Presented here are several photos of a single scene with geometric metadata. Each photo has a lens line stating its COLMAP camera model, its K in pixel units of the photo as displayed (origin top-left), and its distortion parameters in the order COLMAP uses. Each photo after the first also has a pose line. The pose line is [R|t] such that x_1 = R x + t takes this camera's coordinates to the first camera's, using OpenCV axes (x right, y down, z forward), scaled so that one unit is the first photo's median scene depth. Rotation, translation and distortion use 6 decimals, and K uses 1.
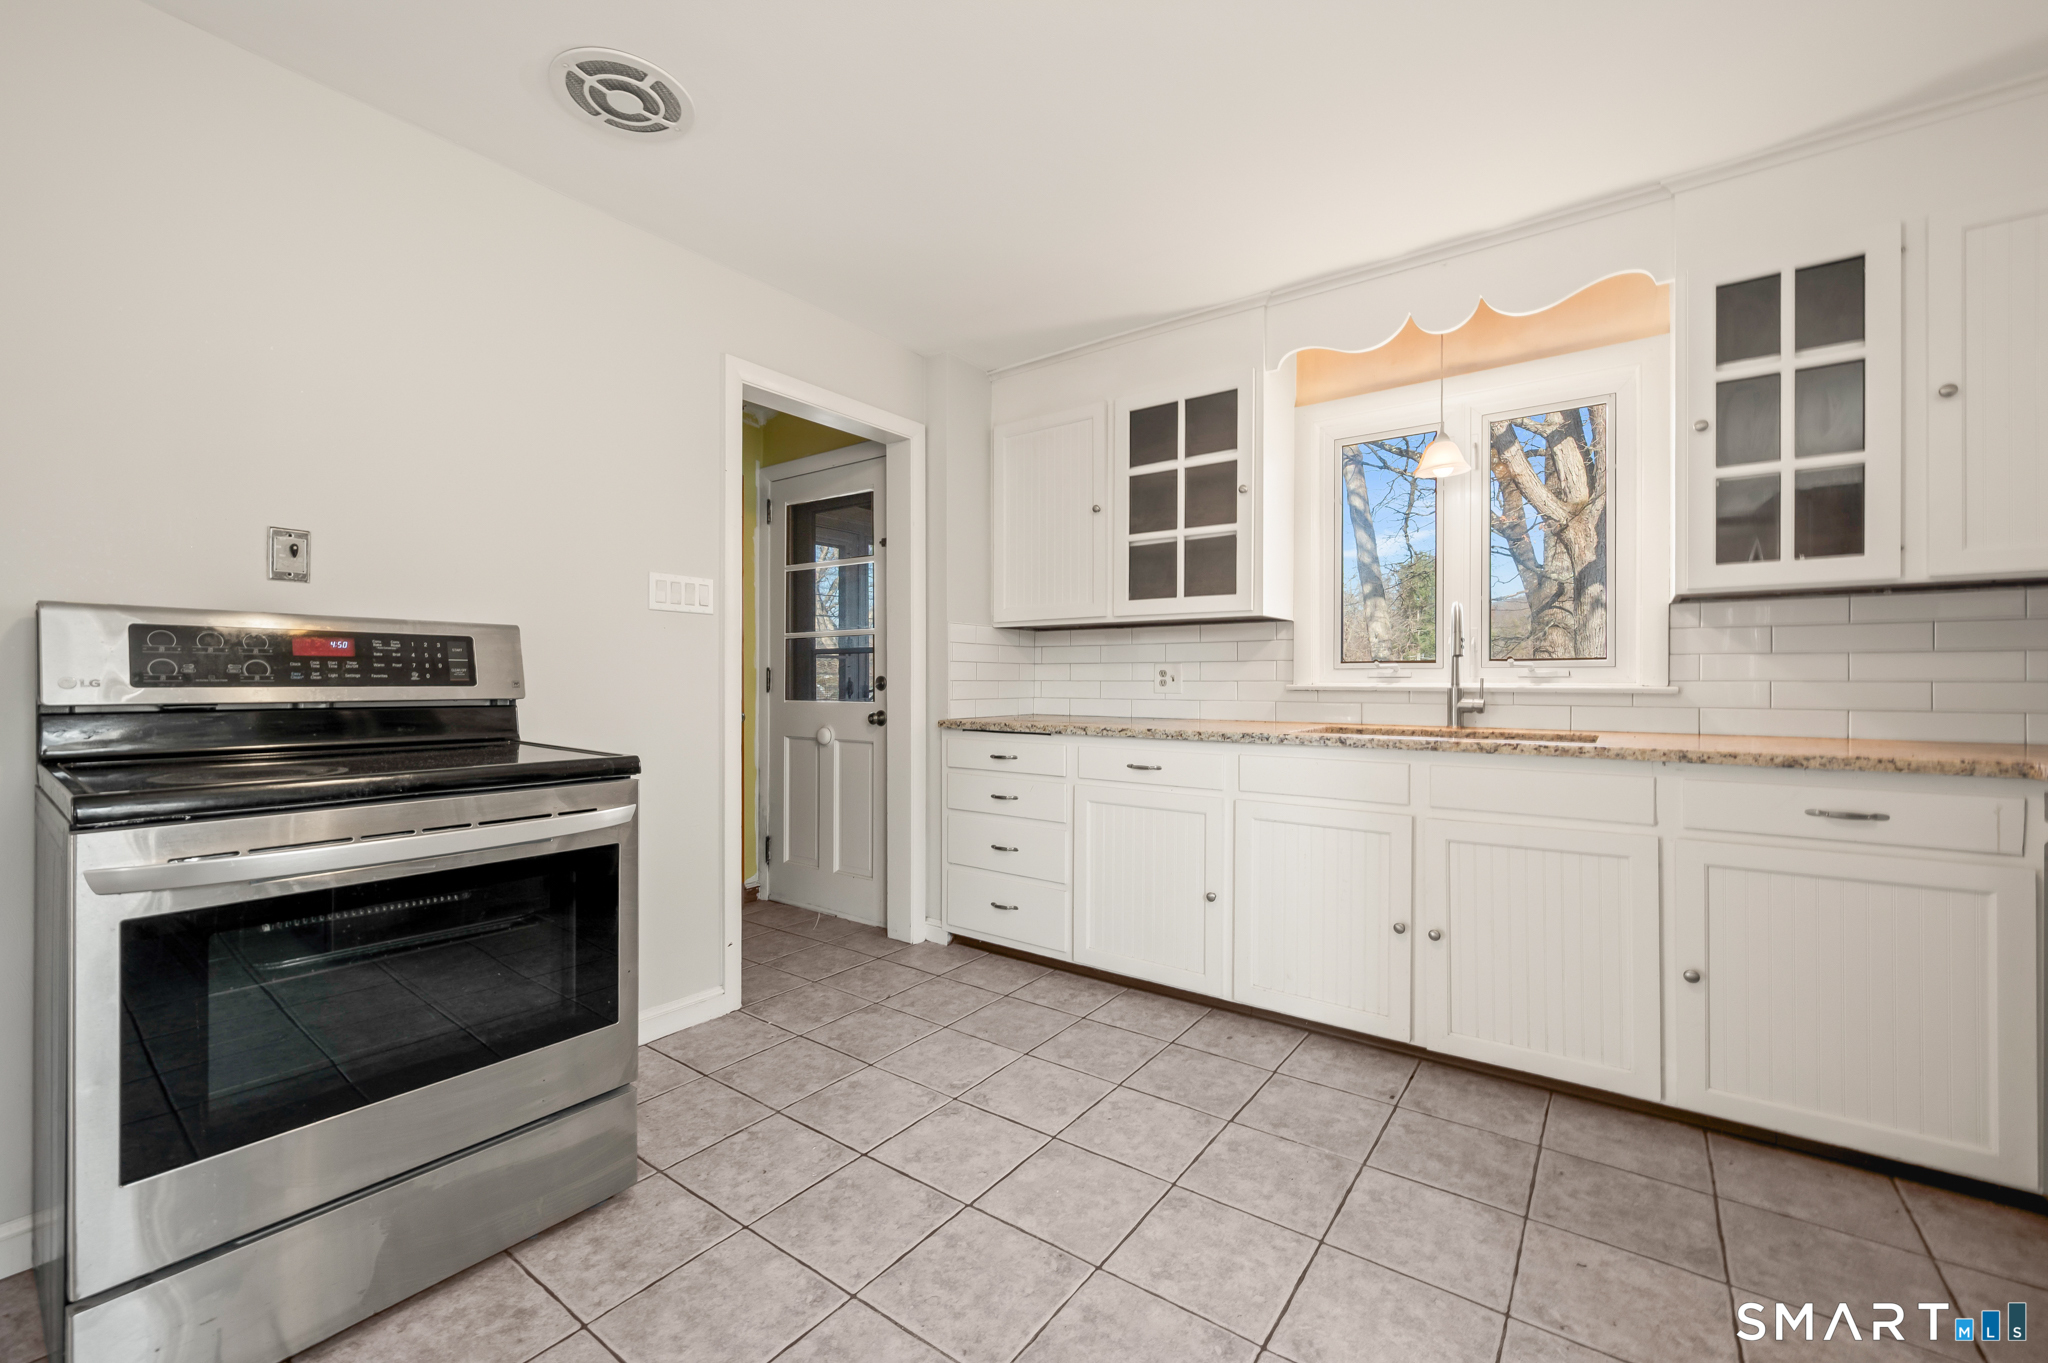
lens RADIAL K [[825.2, 0, 1023.8], [0, 825.2, 684.7], [0, 0, 1]] dist [0.001693, -0.000085]
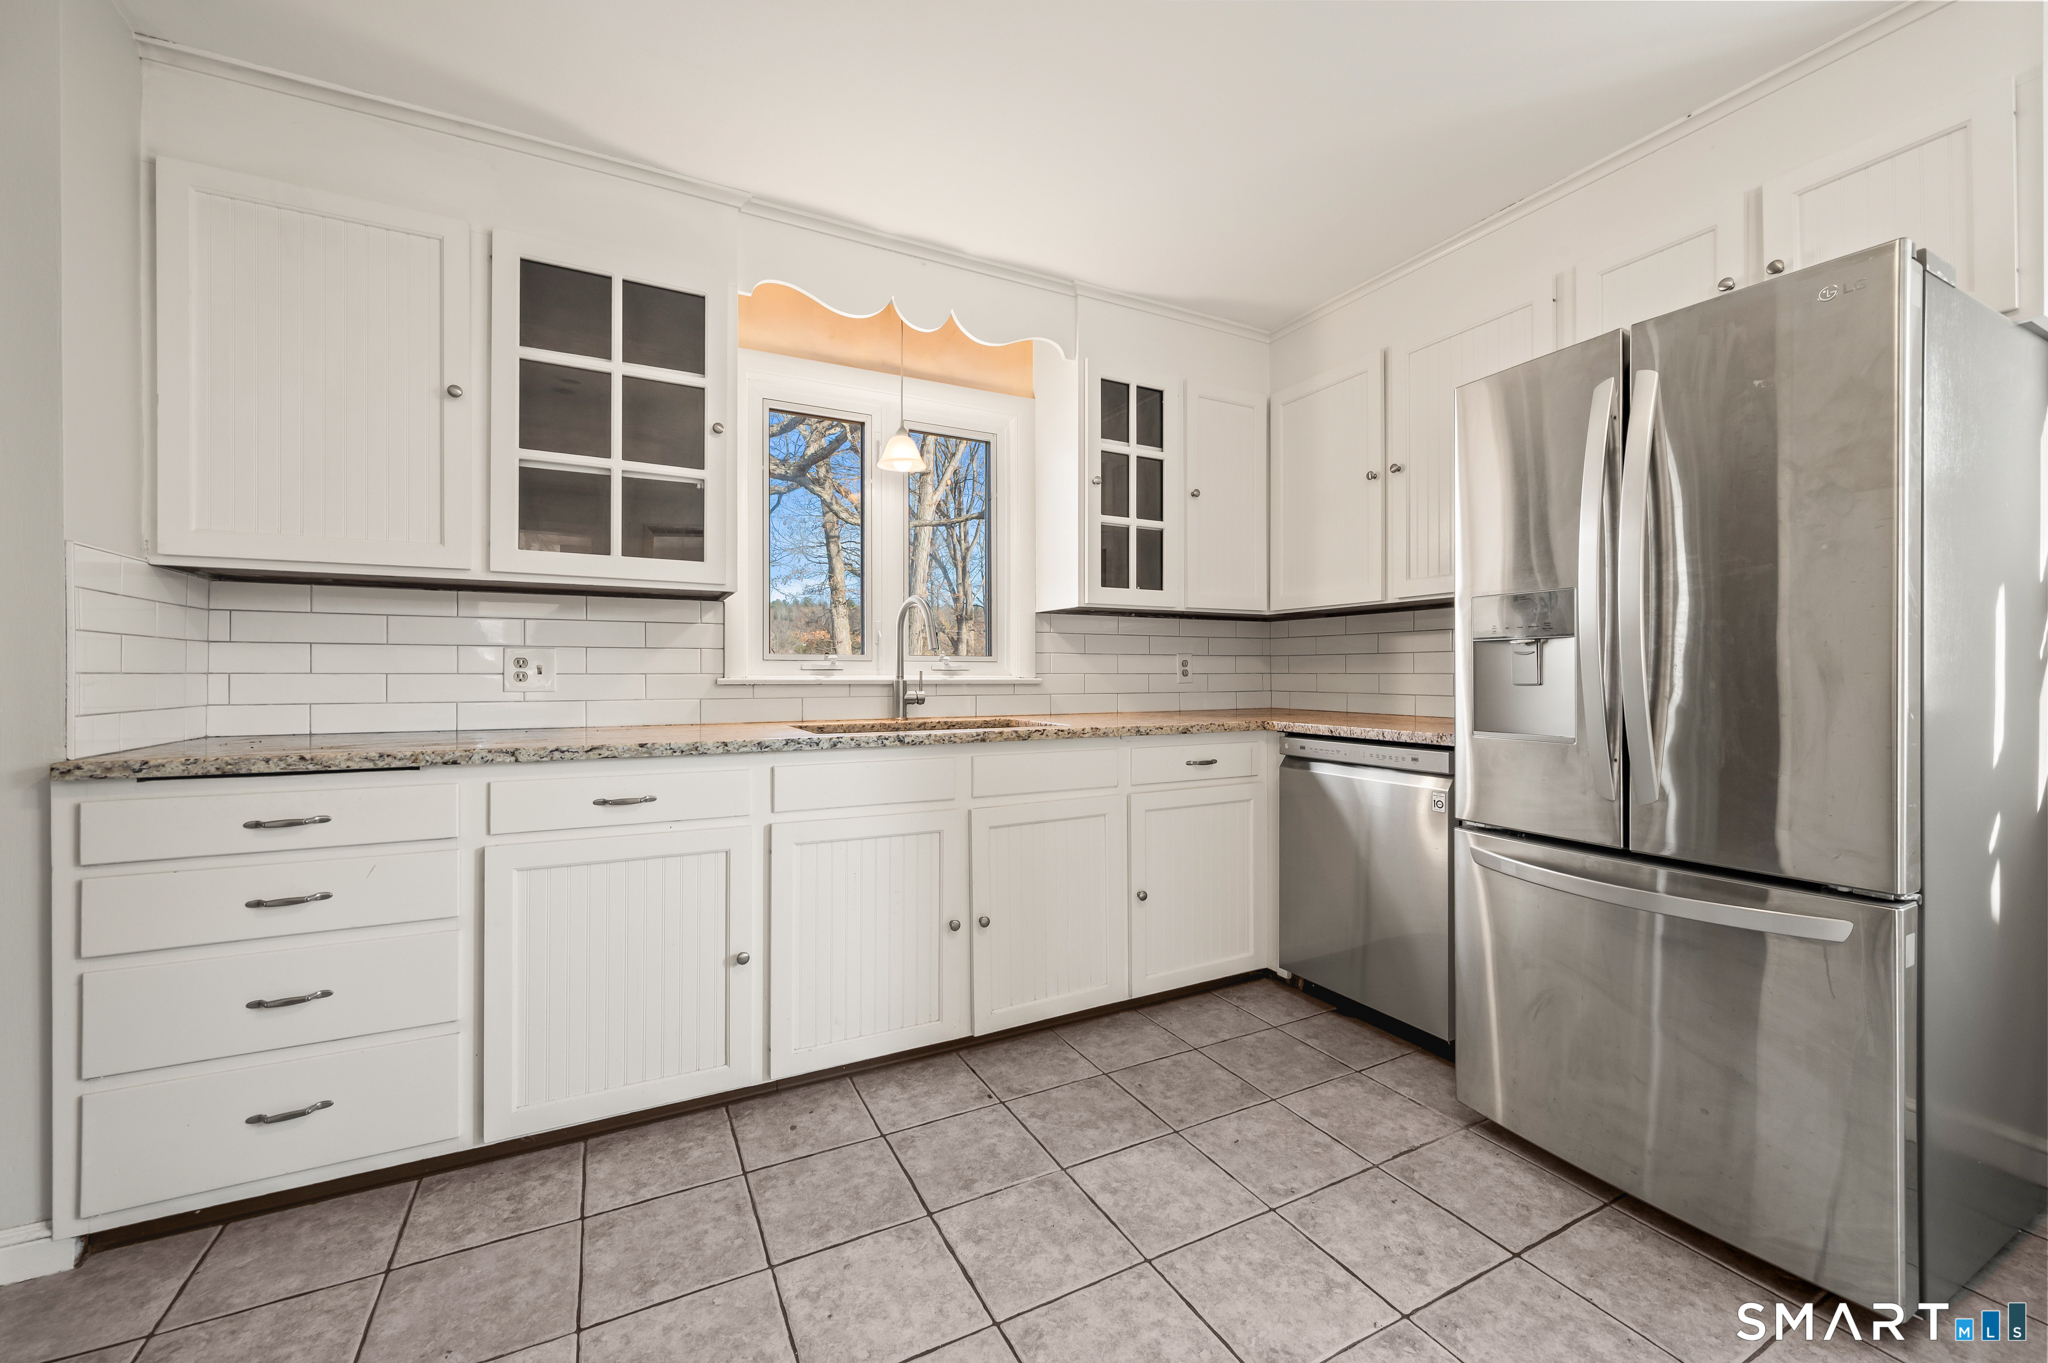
lens RADIAL K [[825.2, 0, 1022.5], [0, 825.2, 676.6], [0, 0, 1]] dist [0.001693, -0.000085]
pose [[0.435238, -0.003386, 0.900309, -0.346098], [0.003596, 0.999991, 0.002022, -0.002445], [-0.900308, 0.002358, 0.435246, 0.439905]]
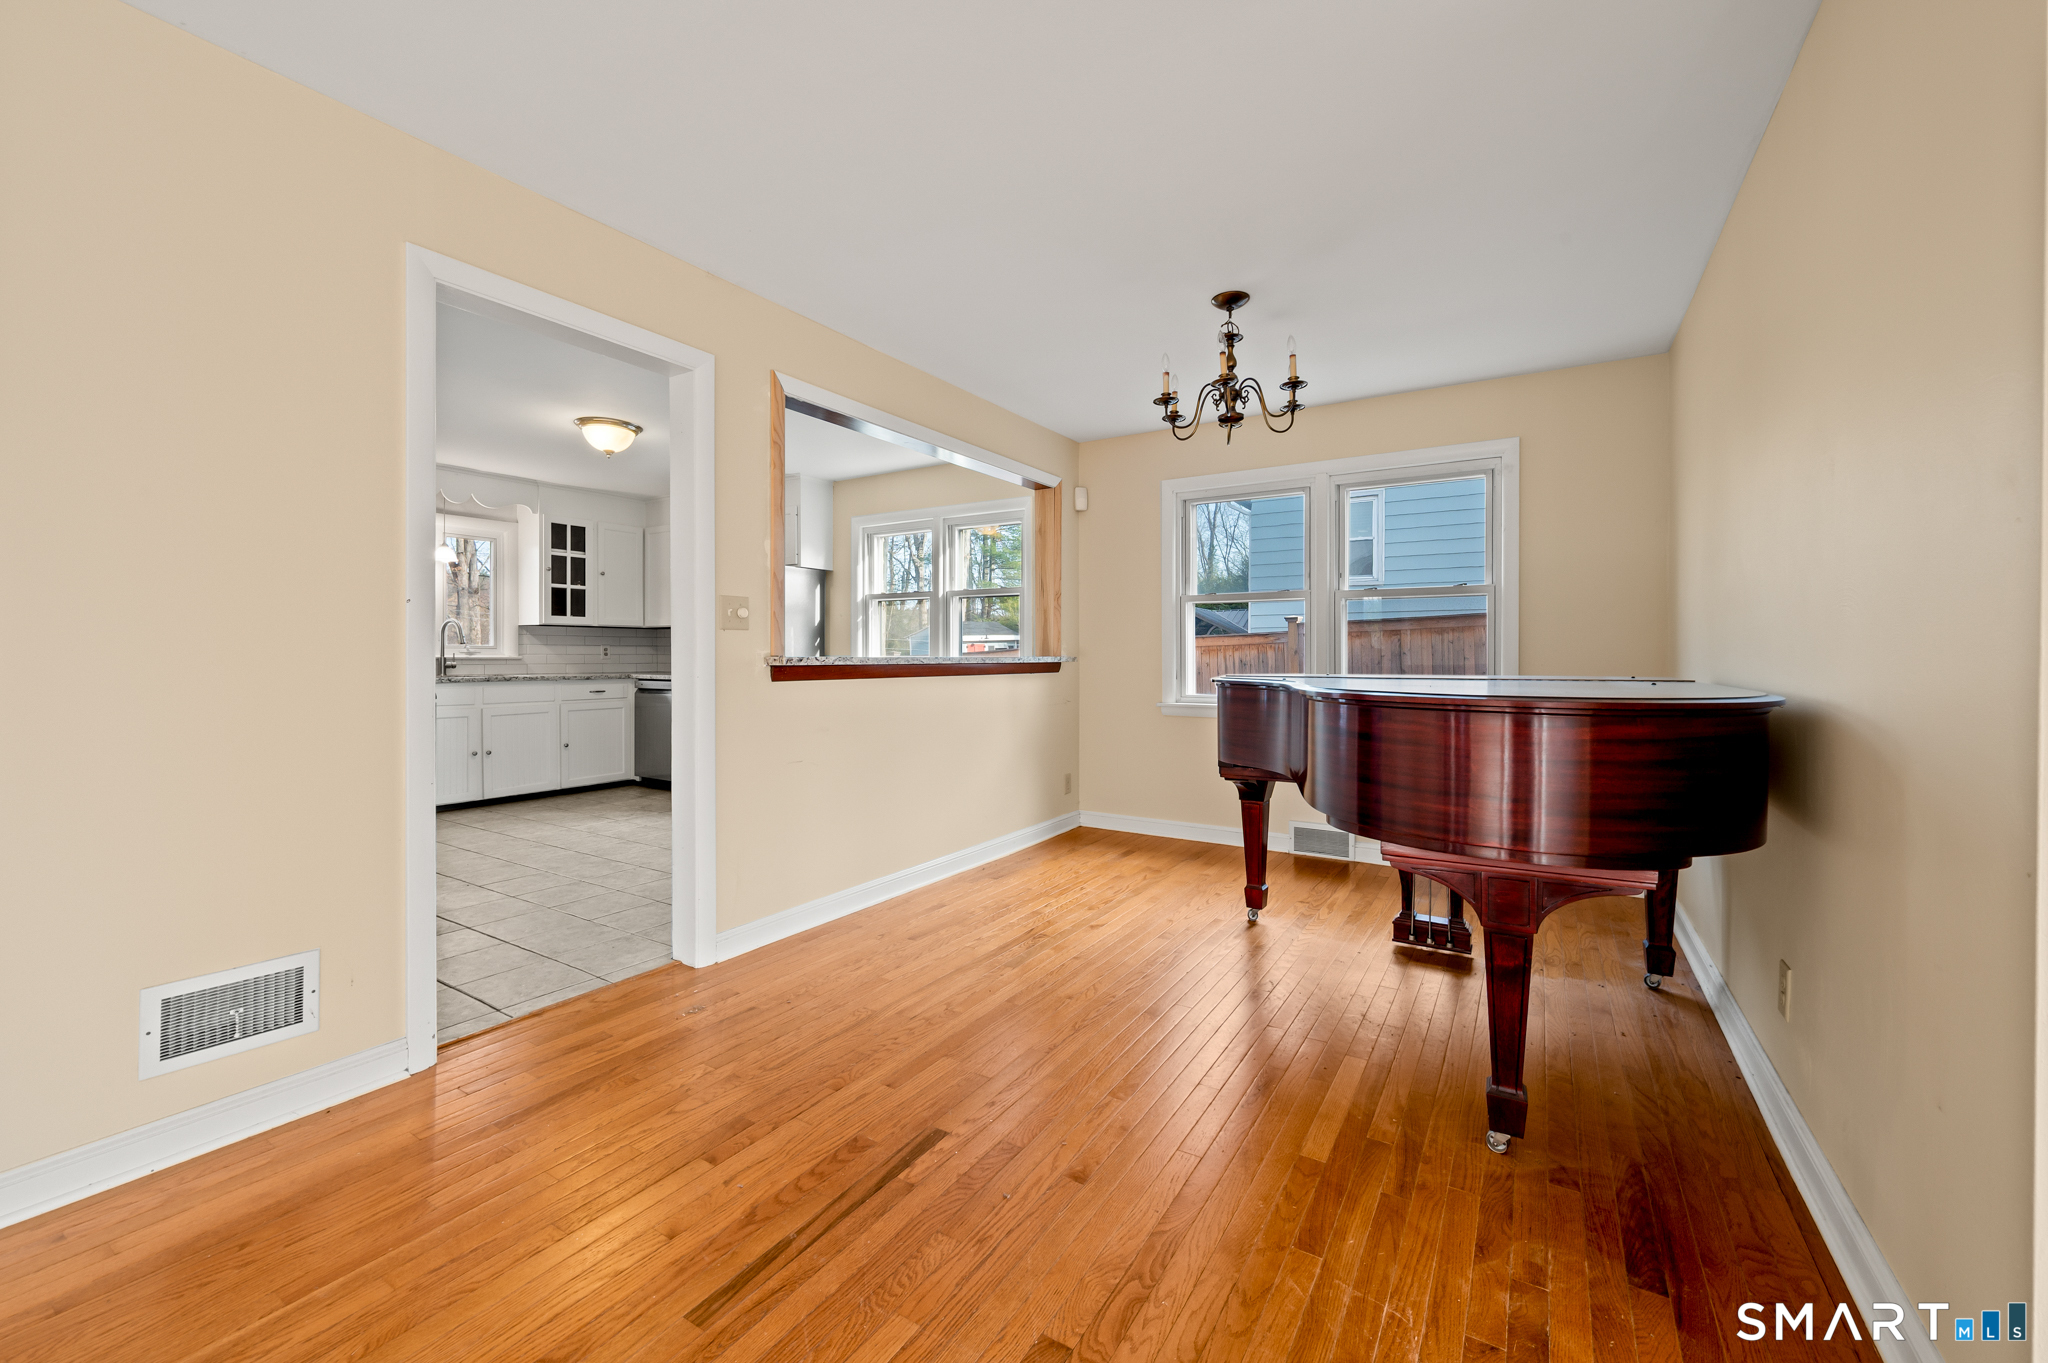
lens RADIAL K [[825.2, 0, 1032.8], [0, 825.2, 663.0], [0, 0, 1]] dist [0.001693, -0.000085]
pose [[-0.079878, -0.008702, 0.996767, -1.889448], [0.002210, 0.999958, 0.008907, 0.003587], [-0.996802, 0.002914, -0.079856, -0.414904]]
